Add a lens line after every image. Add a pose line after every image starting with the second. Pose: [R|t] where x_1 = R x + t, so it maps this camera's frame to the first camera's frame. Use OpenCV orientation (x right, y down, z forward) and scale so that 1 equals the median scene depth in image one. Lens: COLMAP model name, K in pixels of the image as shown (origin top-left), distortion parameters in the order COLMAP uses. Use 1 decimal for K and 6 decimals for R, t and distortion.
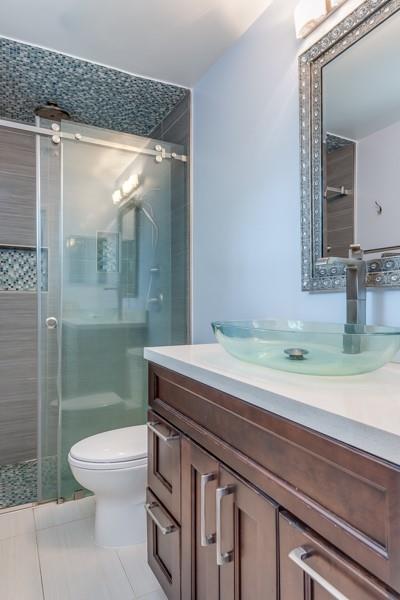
lens RADIAL K [[360.7, 0, 202.4], [0, 360.7, 298.8], [0, 0, 1]] dist [0.014582, -0.013981]
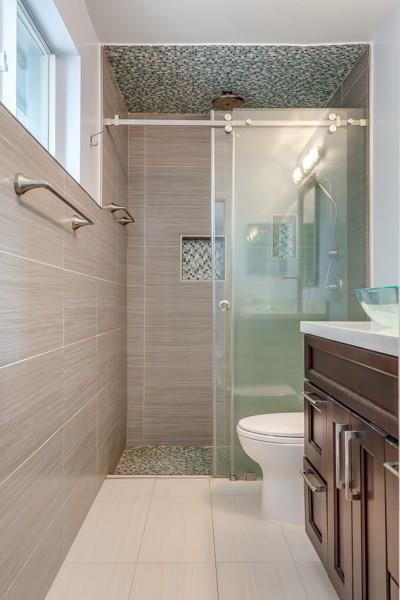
lens RADIAL K [[433.0, 0, 199.7], [0, 433.0, 301.0], [0, 0, 1]] dist [0.006490, -0.011816]
pose [[0.887443, 0.001379, -0.460915, 0.085039], [0.002596, 0.999965, 0.007990, 0.037674], [0.460910, -0.008287, 0.887408, -0.128015]]
